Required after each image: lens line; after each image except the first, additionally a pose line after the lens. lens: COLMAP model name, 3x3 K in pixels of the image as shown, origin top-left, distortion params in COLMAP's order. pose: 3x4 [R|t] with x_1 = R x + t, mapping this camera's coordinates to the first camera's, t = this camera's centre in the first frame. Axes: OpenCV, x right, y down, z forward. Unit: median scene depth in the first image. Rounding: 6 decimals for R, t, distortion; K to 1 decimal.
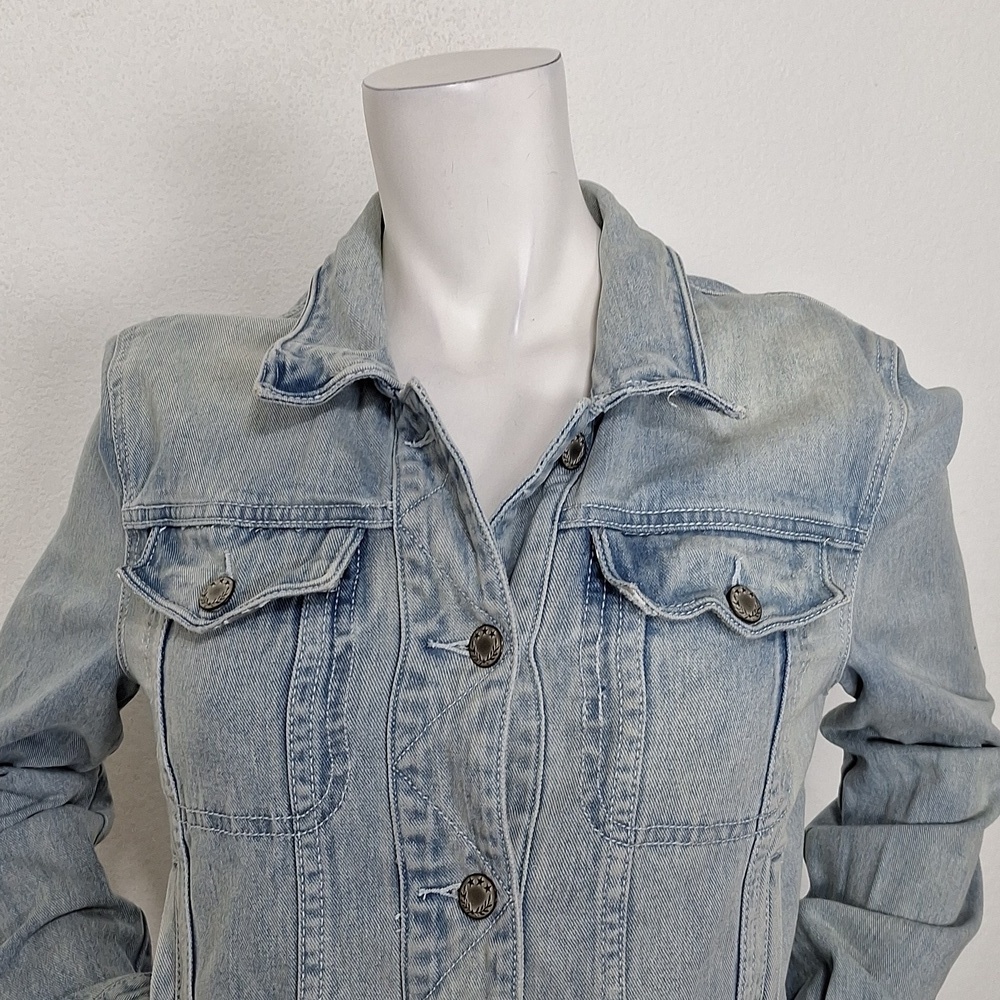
lens RADIAL K [[1432.3, 0, 497.0], [0, 1432.3, 501.3], [0, 0, 1]] dist [0.122553, 0.000000]
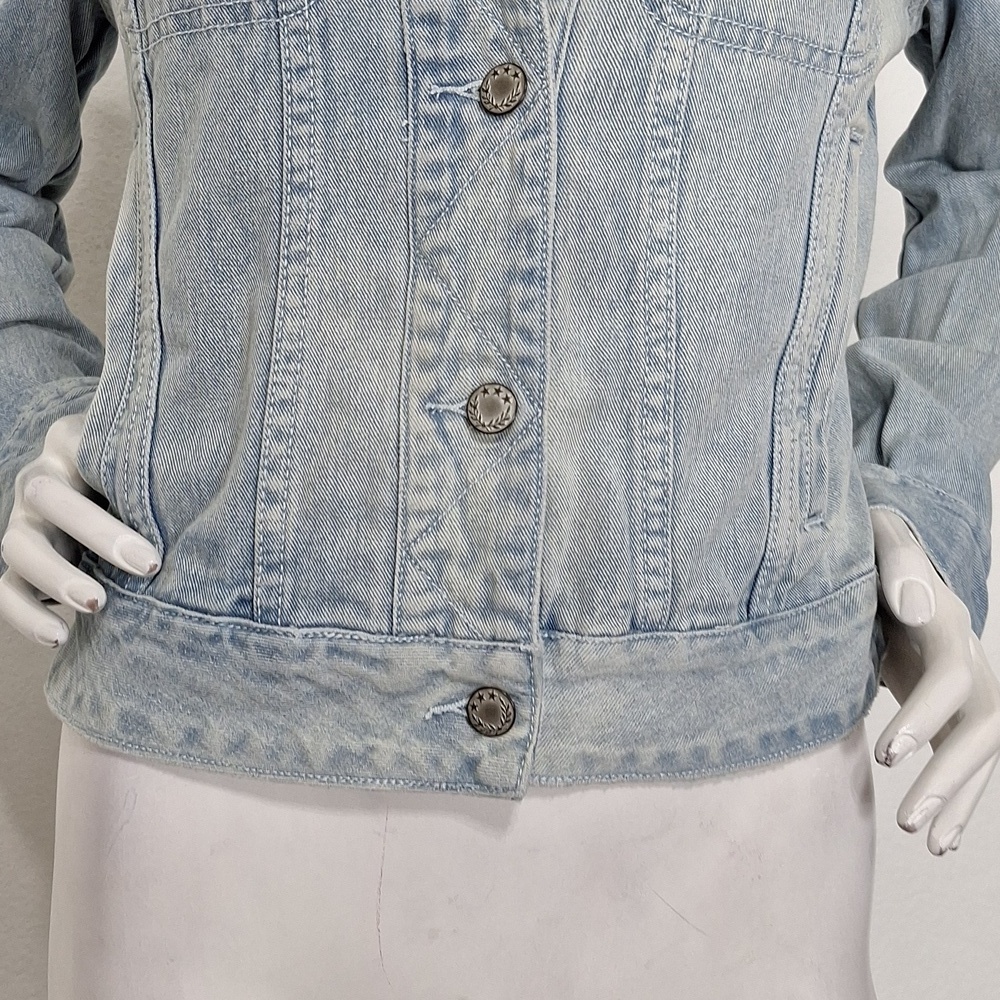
lens RADIAL K [[1432.3, 0, 502.4], [0, 1432.3, 461.1], [0, 0, 1]] dist [0.122553, 0.000000]
pose [[0.999579, 0.026759, 0.011221, -0.017063], [-0.026863, 0.999596, 0.009237, 0.469477], [-0.010969, -0.009535, 0.999894, 0.178191]]
